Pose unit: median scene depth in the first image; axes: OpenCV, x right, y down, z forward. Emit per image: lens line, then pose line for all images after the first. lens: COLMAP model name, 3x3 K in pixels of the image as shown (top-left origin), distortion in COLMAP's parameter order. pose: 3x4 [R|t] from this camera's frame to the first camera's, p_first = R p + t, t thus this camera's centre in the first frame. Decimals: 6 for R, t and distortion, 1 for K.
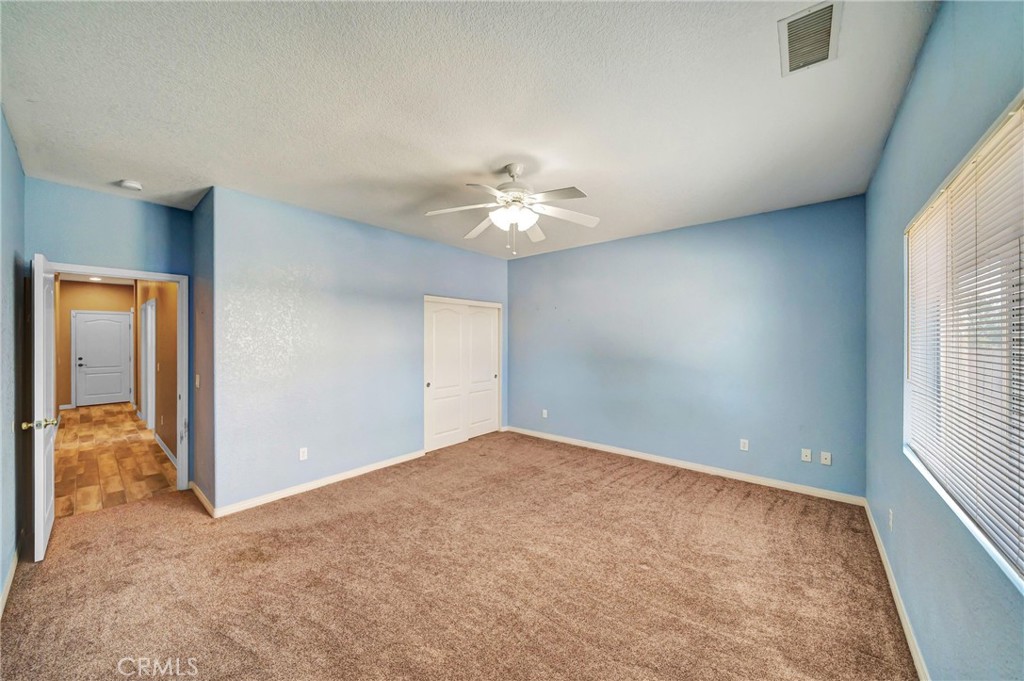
lens RADIAL K [[358.1, 0, 496.2], [0, 358.1, 335.9], [0, 0, 1]] dist [-0.001172, -0.000154]
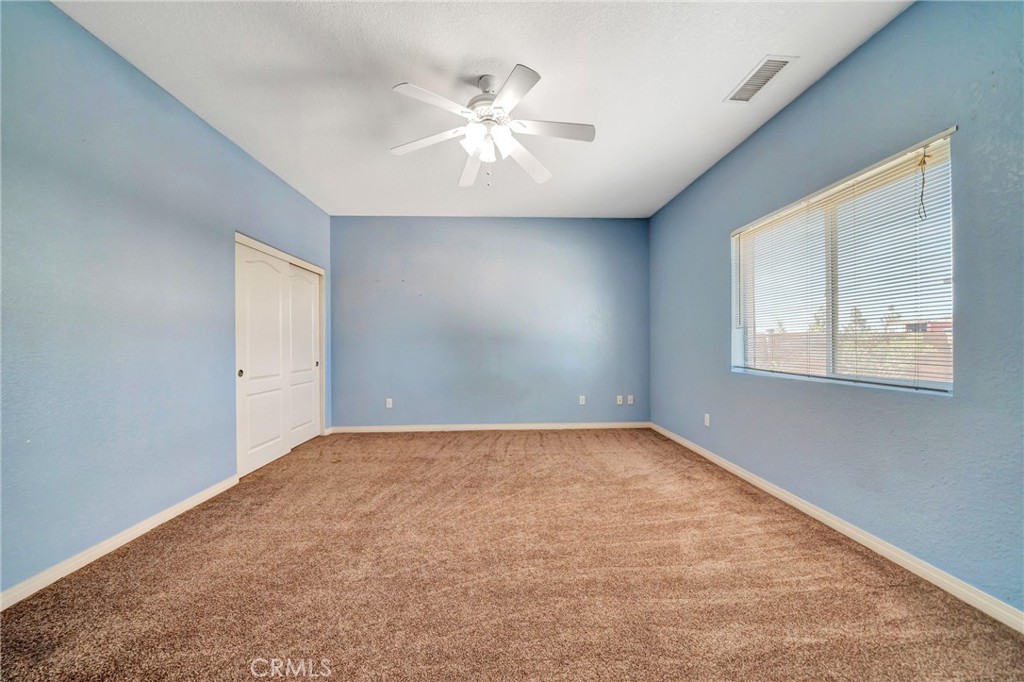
lens RADIAL K [[360.0, 0, 512.0], [0, 360.0, 341.0], [0, 0, 1]] dist [-0.002558, -0.000196]
pose [[0.730676, 0.002382, 0.682720, -0.331415], [-0.004208, 0.999991, 0.001016, 0.092078], [-0.682711, -0.003615, 0.730679, 0.234875]]
